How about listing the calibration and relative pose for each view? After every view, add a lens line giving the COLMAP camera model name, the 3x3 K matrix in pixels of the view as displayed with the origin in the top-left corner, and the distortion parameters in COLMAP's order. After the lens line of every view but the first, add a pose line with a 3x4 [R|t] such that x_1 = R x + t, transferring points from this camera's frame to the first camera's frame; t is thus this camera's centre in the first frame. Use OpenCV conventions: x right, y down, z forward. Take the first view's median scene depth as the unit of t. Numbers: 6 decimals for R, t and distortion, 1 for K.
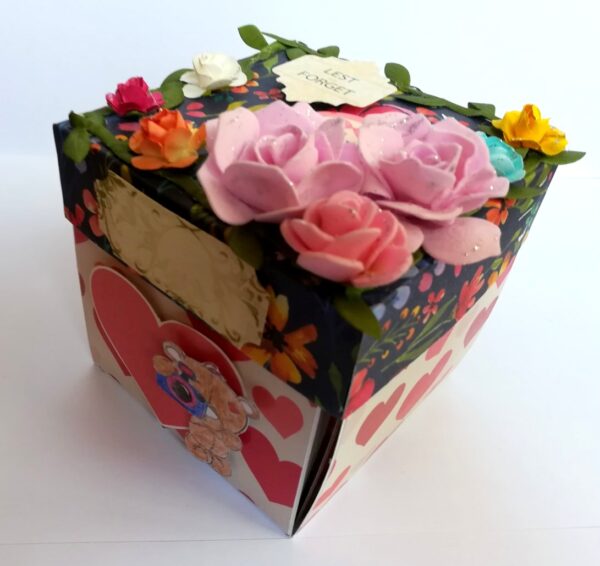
lens RADIAL K [[528.5, 0, 267.8], [0, 528.5, 258.9], [0, 0, 1]] dist [0.098574, -0.011971]
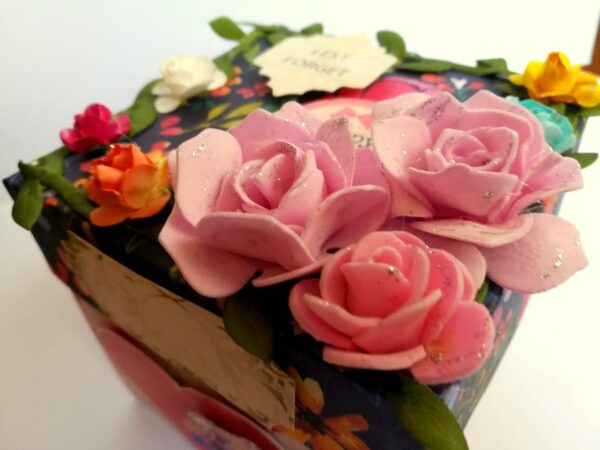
lens RADIAL K [[450.5, 0, 300.0], [0, 450.5, 225.0], [0, 0, 1]] dist [-0.001637, 0.004248]
pose [[0.982482, -0.186324, 0.003632, 0.038740], [0.186080, 0.981890, 0.035570, -0.125514], [-0.010194, -0.034271, 0.999361, 0.306161]]
